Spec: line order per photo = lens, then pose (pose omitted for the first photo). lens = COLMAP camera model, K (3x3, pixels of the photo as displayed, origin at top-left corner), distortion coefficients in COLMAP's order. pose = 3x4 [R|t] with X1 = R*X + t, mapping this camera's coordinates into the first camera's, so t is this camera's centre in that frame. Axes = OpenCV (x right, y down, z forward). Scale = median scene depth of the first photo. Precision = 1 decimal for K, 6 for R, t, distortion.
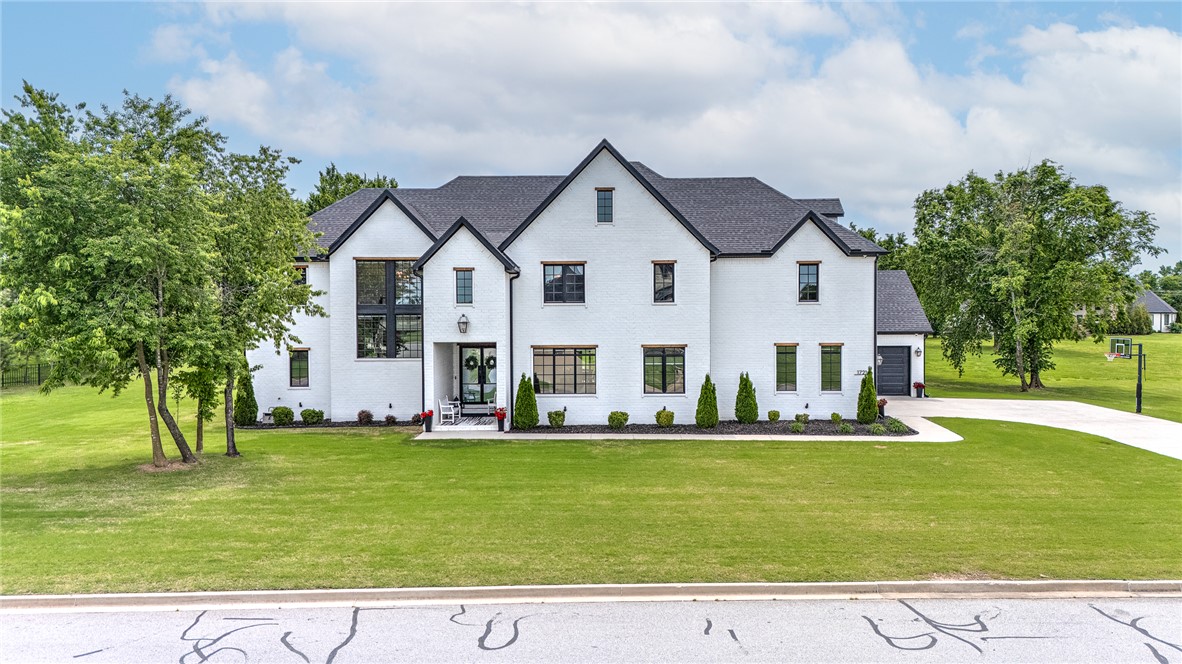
lens RADIAL K [[854.7, 0, 585.8], [0, 854.7, 352.2], [0, 0, 1]] dist [0.073485, -0.076498]
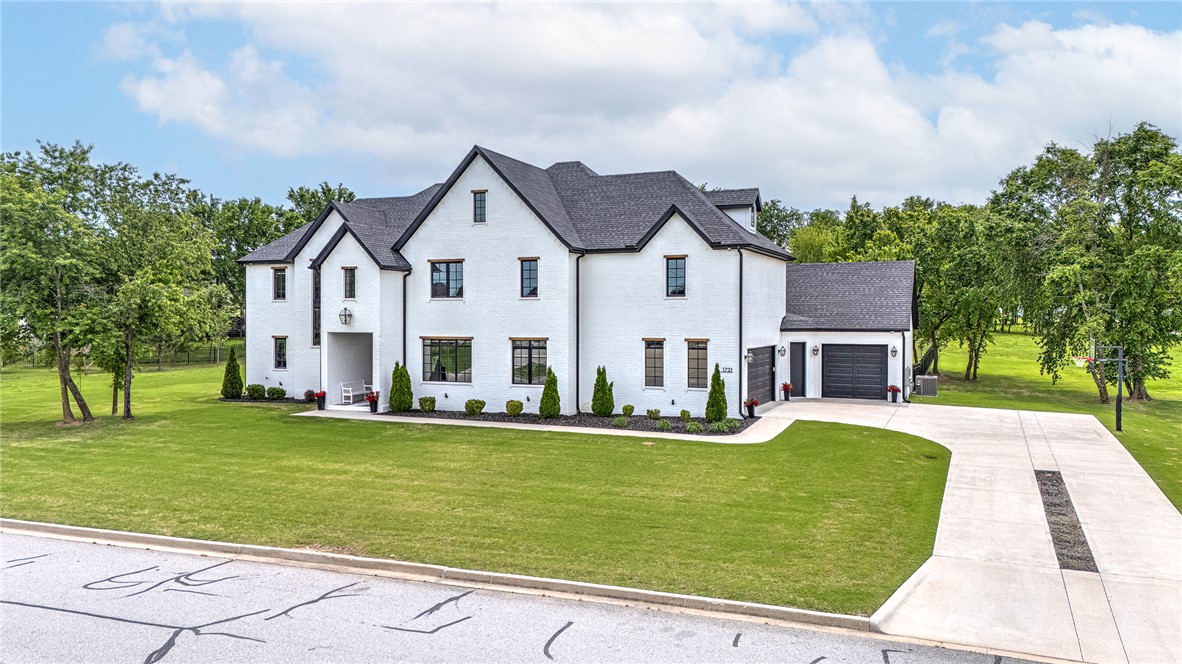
lens RADIAL K [[866.7, 0, 591.0], [0, 866.7, 332.0], [0, 0, 1]] dist [0.104979, -0.132025]
pose [[0.926261, 0.013504, -0.376640, 0.563041], [-0.019911, 0.999716, -0.013121, -0.003172], [0.376356, 0.019653, 0.926267, 0.046437]]
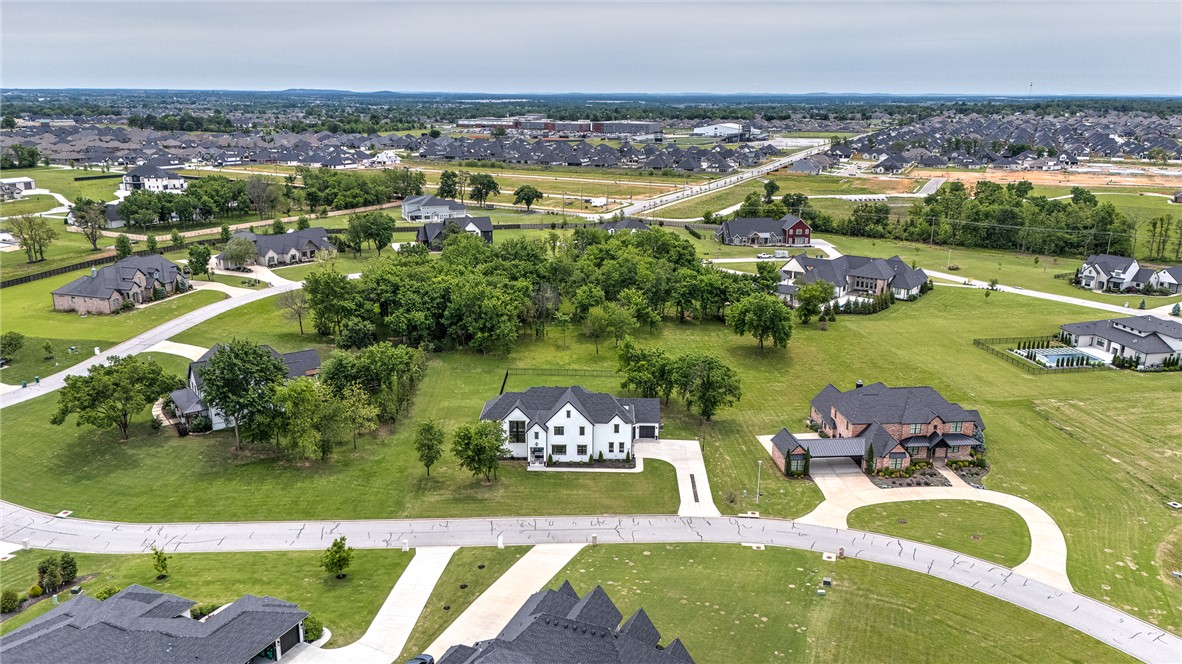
lens RADIAL K [[866.7, 0, 591.0], [0, 866.7, 332.0], [0, 0, 1]] dist [0.104979, -0.132025]
pose [[0.999936, 0.009408, 0.006230, 0.105181], [-0.010597, 0.972631, 0.232111, -1.592183], [-0.003876, -0.232163, 0.972669, -3.161791]]
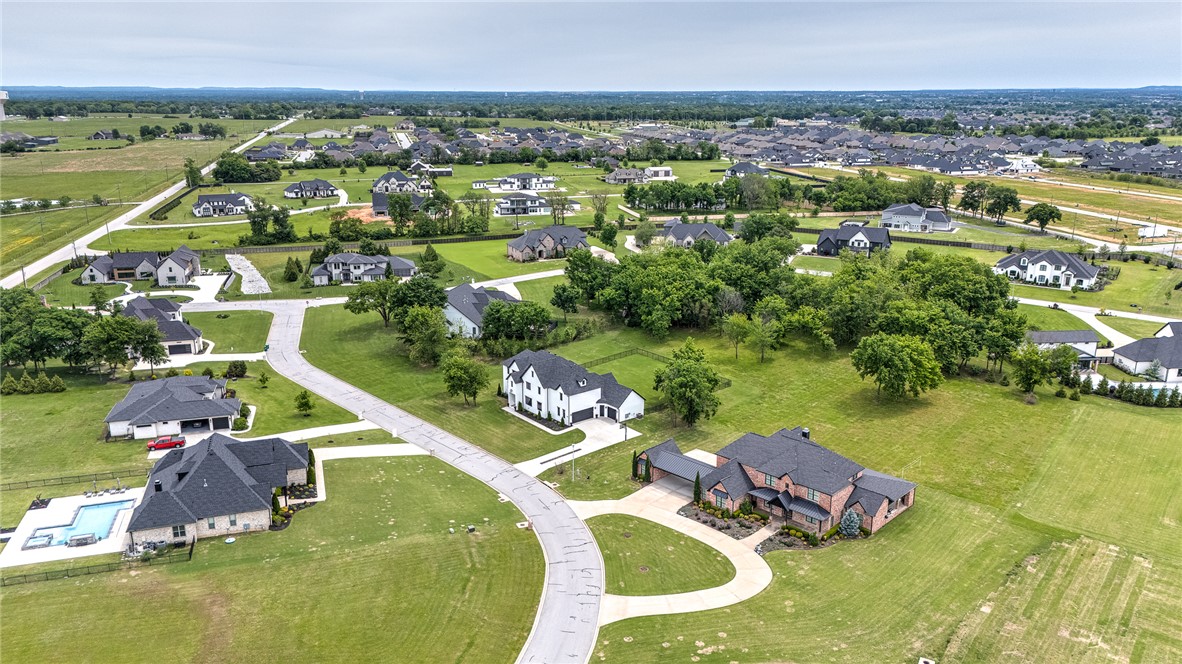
lens RADIAL K [[866.7, 0, 591.0], [0, 866.7, 332.0], [0, 0, 1]] dist [0.104979, -0.132025]
pose [[0.643765, 0.209534, -0.735977, 4.183593], [-0.028580, 0.967693, 0.250505, -1.792733], [0.764689, -0.140232, 0.628956, -2.088642]]
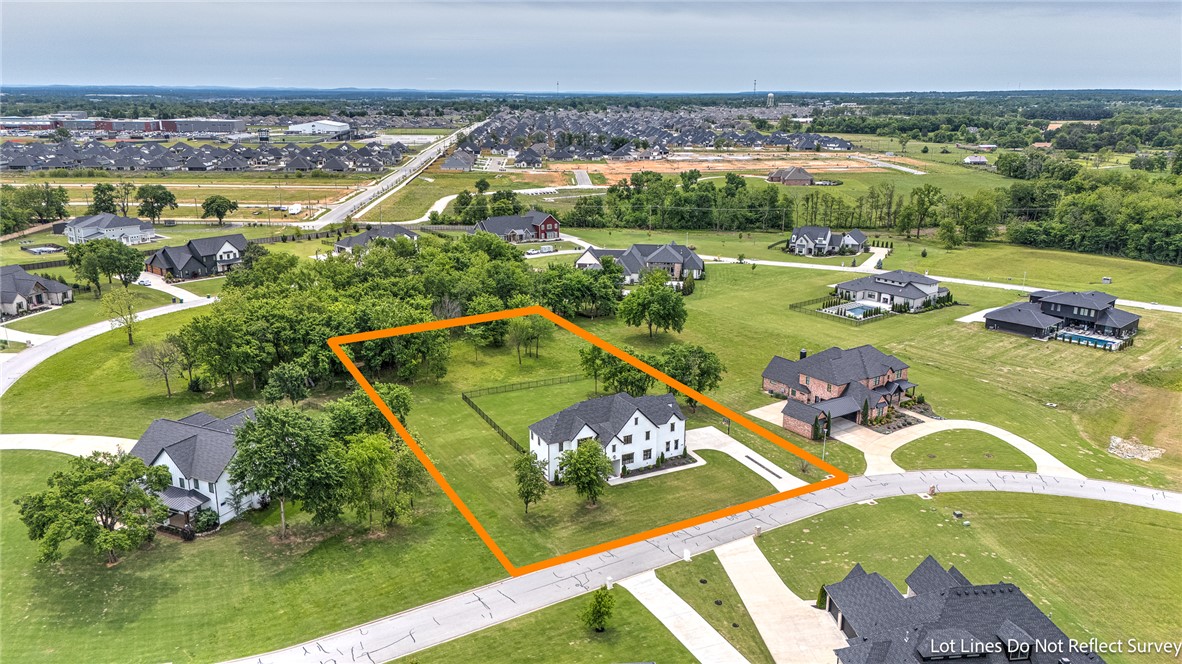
lens RADIAL K [[866.7, 0, 591.0], [0, 866.7, 332.0], [0, 0, 1]] dist [0.104979, -0.132025]
pose [[0.869503, -0.123295, 0.478291, -2.208980], [0.007762, 0.971634, 0.236361, -1.642171], [-0.493866, -0.201804, 0.845797, -2.490046]]
